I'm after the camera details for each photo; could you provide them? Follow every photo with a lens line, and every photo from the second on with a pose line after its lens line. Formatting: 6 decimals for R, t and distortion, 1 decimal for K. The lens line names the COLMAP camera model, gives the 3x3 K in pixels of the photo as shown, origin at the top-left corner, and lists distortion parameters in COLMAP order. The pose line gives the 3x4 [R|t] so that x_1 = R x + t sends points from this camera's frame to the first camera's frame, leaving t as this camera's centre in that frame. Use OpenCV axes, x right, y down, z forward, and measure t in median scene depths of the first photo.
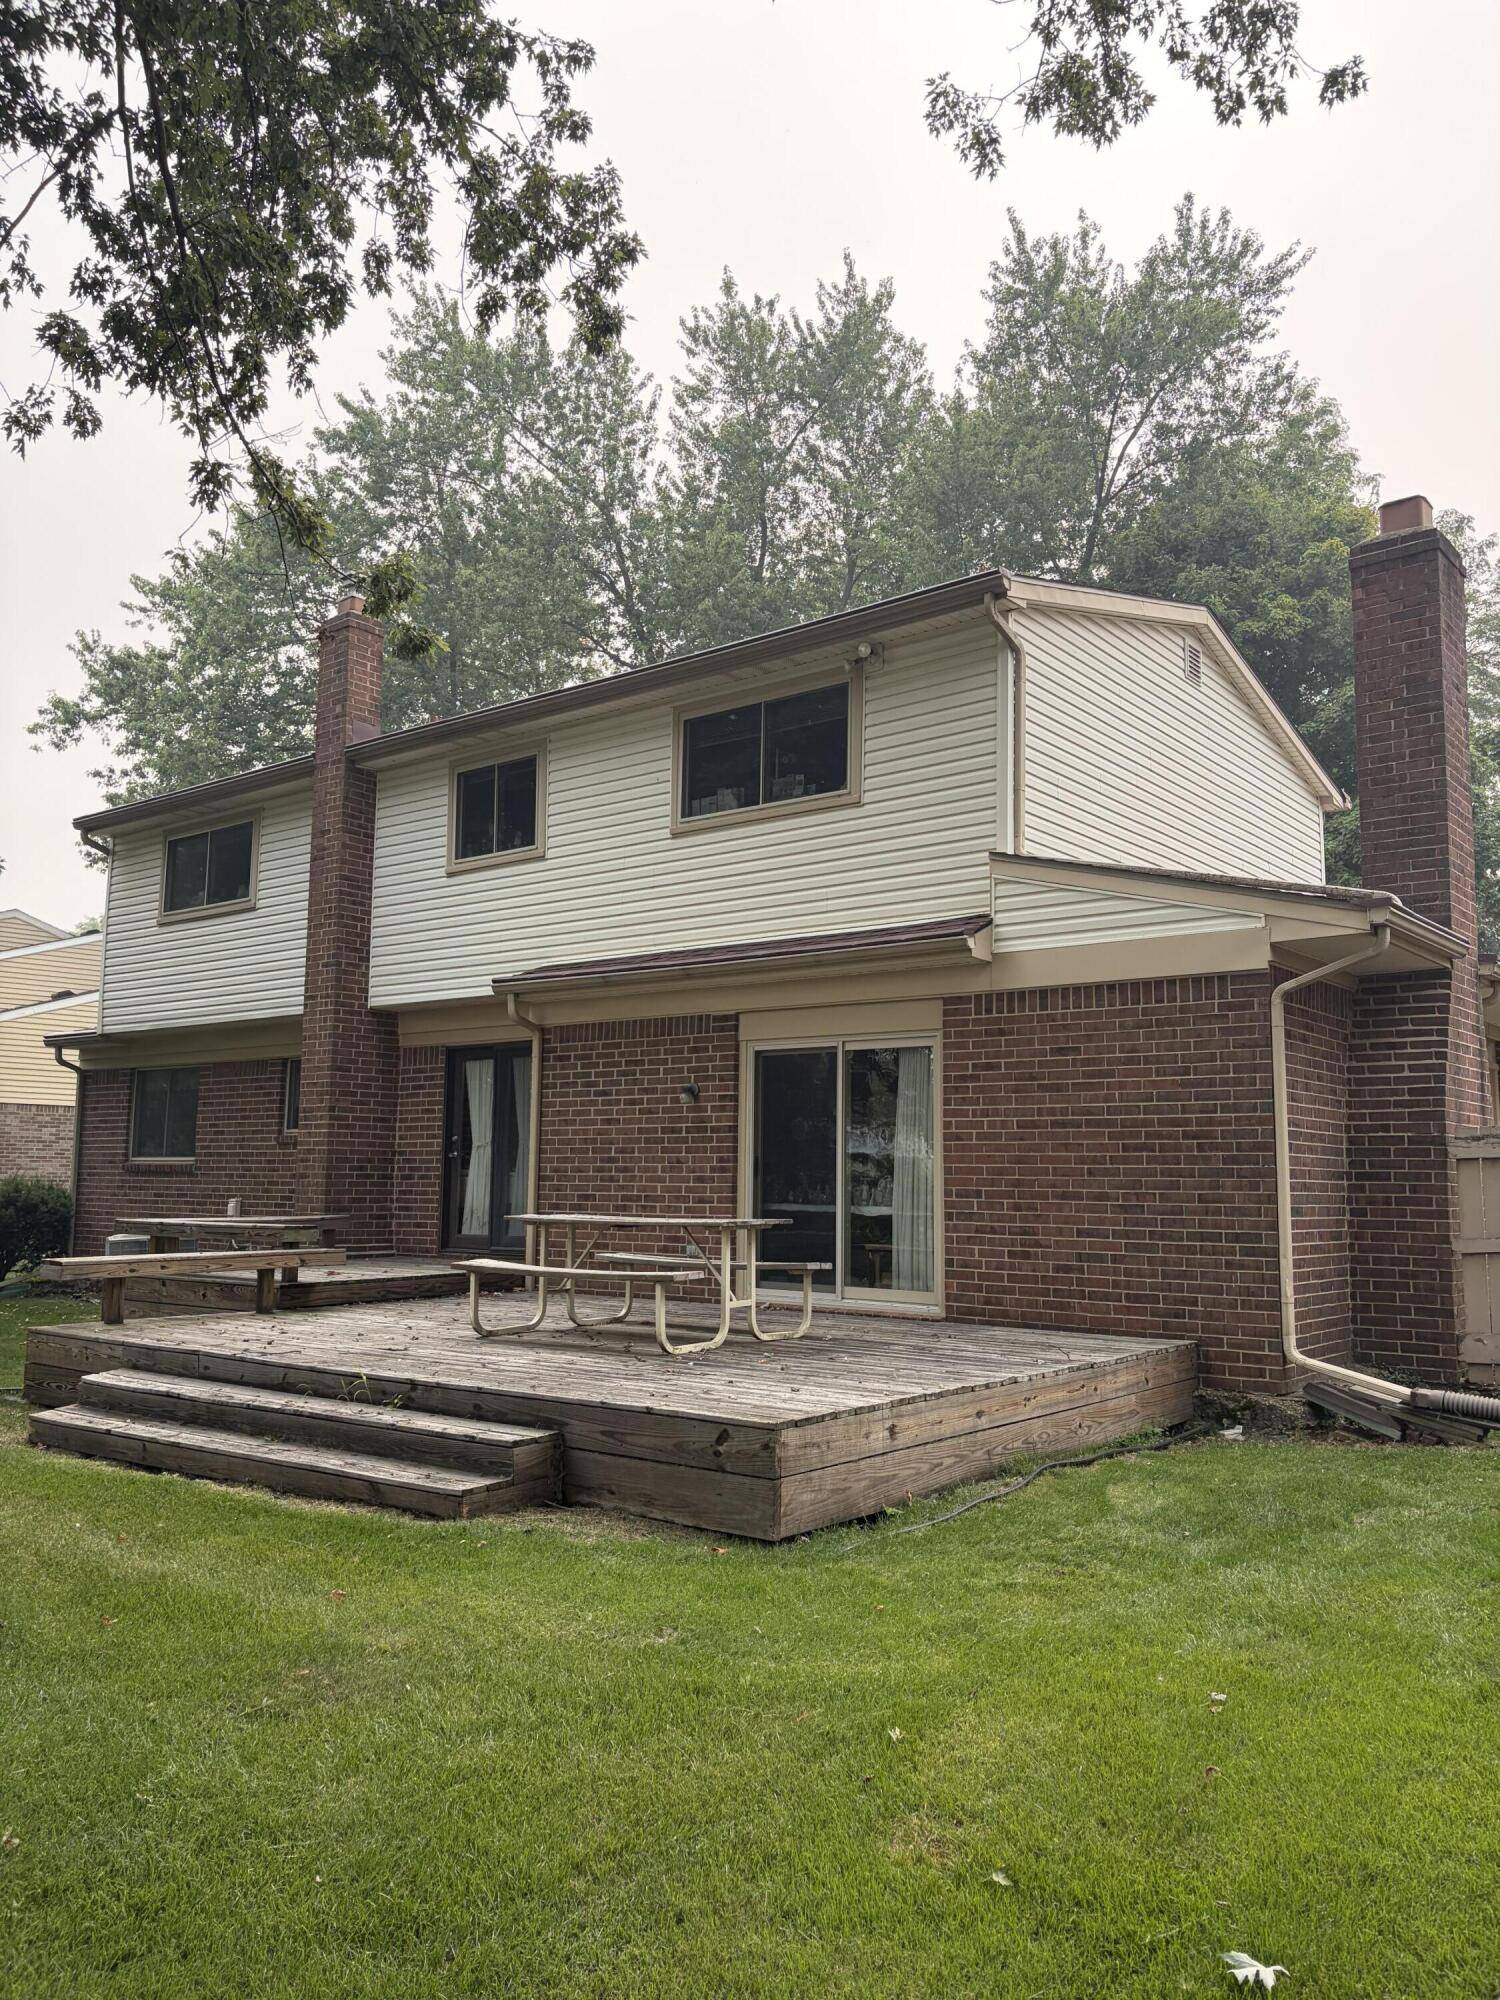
lens RADIAL K [[1520.6, 0, 782.4], [0, 1520.6, 1001.9], [0, 0, 1]] dist [0.026753, 0.001592]
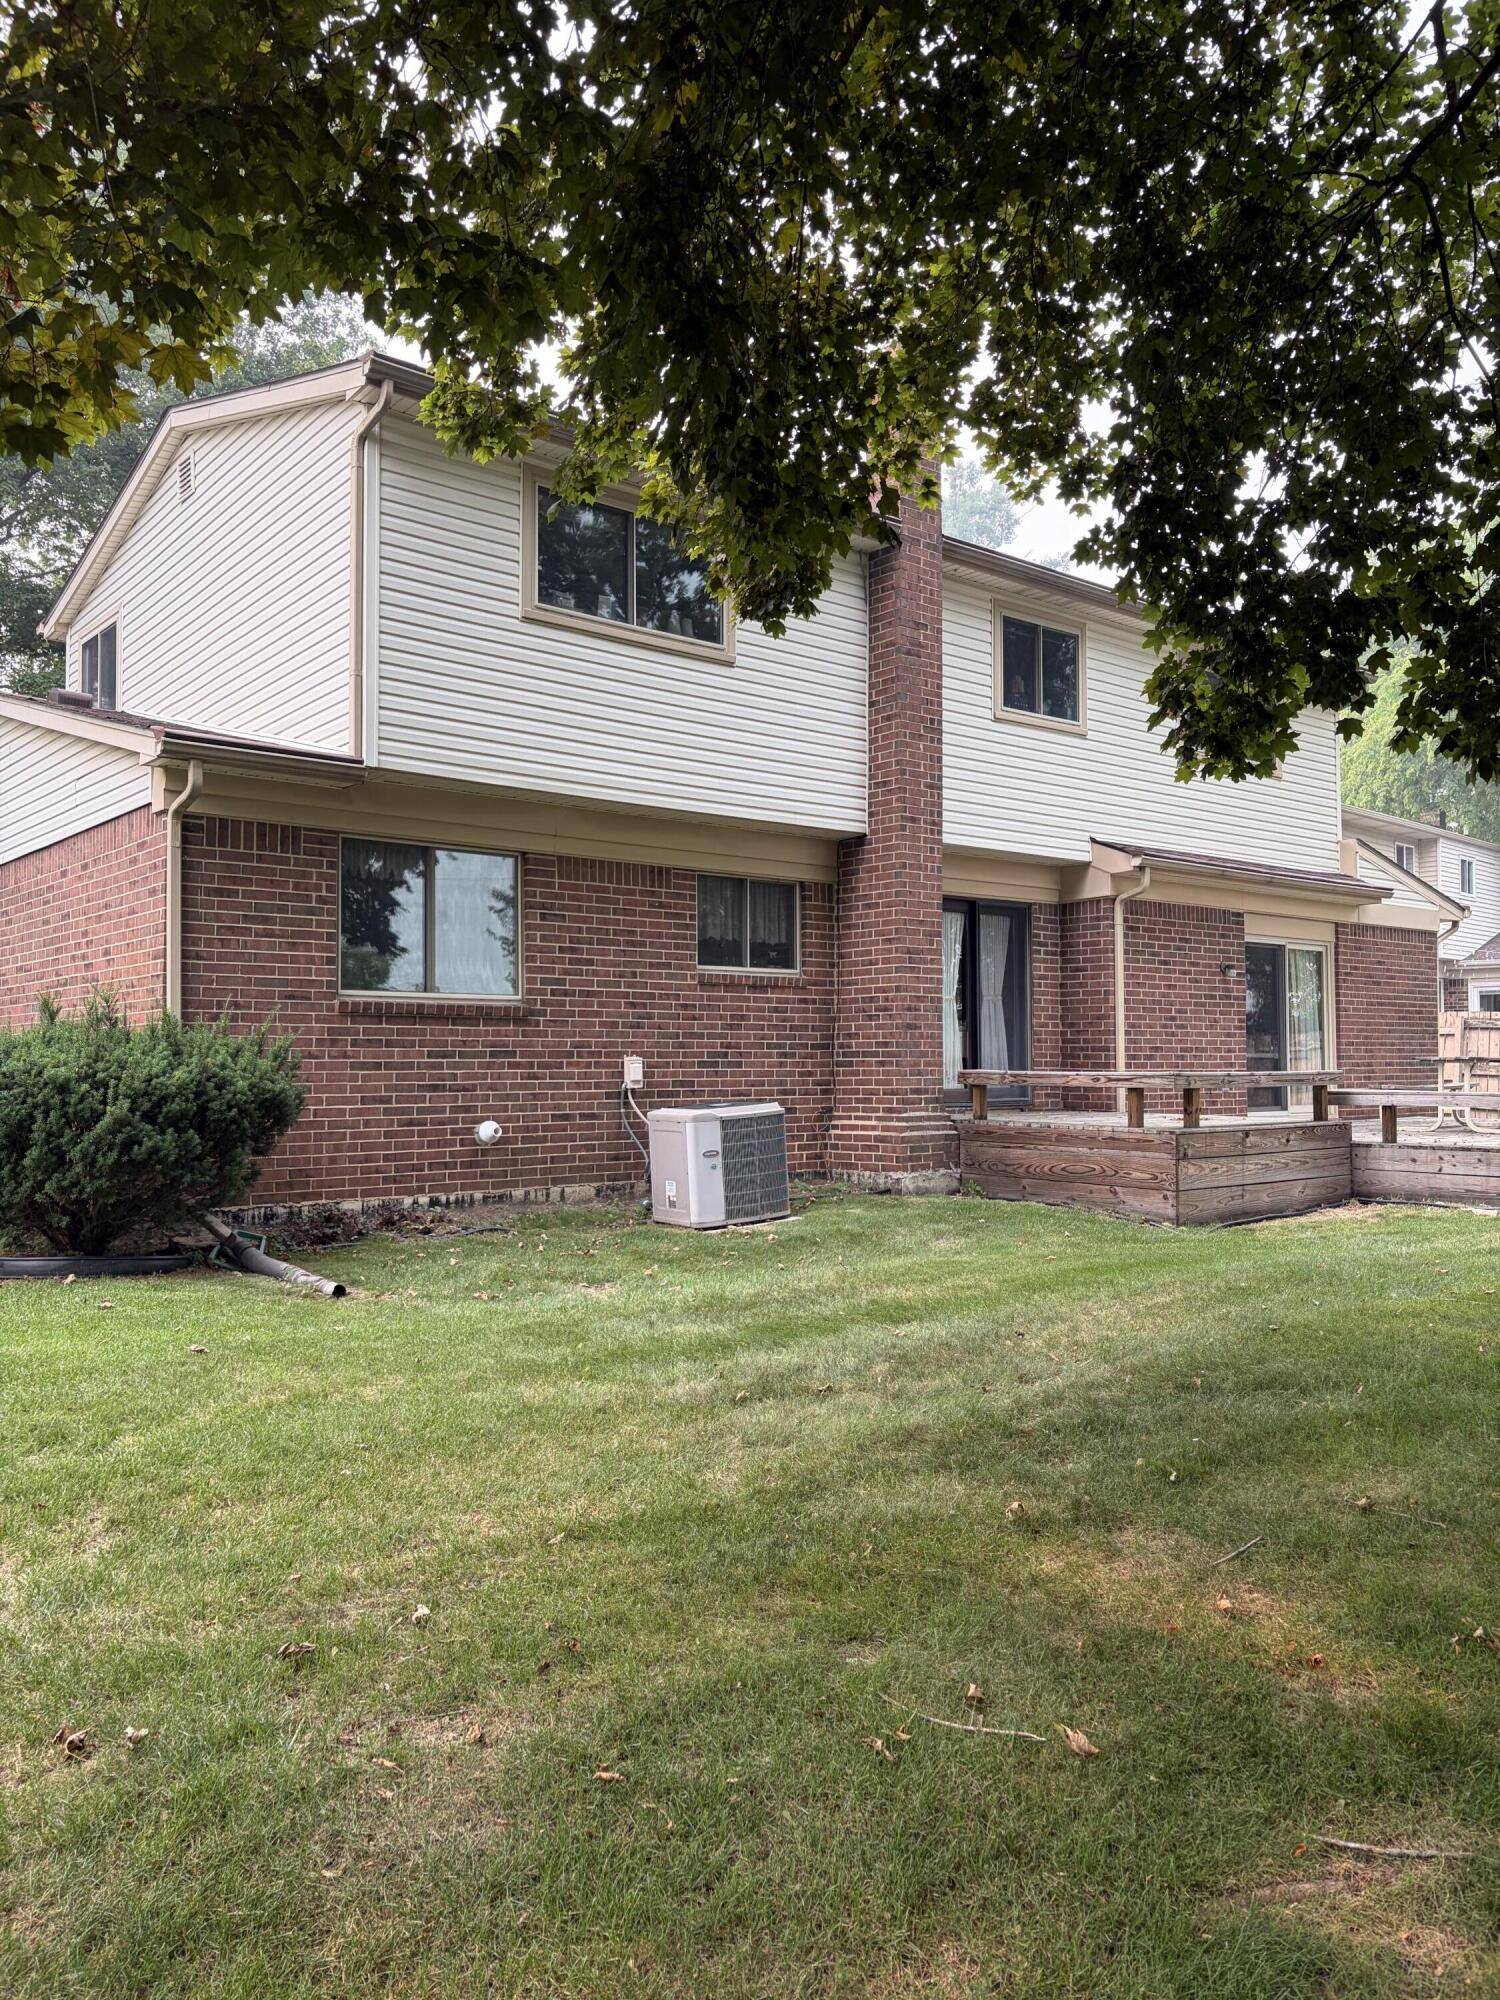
lens RADIAL K [[1520.6, 0, 782.4], [0, 1520.6, 1001.9], [0, 0, 1]] dist [0.026753, 0.001592]
pose [[0.223692, 0.012520, 0.974579, -1.351798], [-0.126521, 0.991830, 0.016298, 0.108887], [-0.966413, -0.126950, 0.223448, 1.017888]]
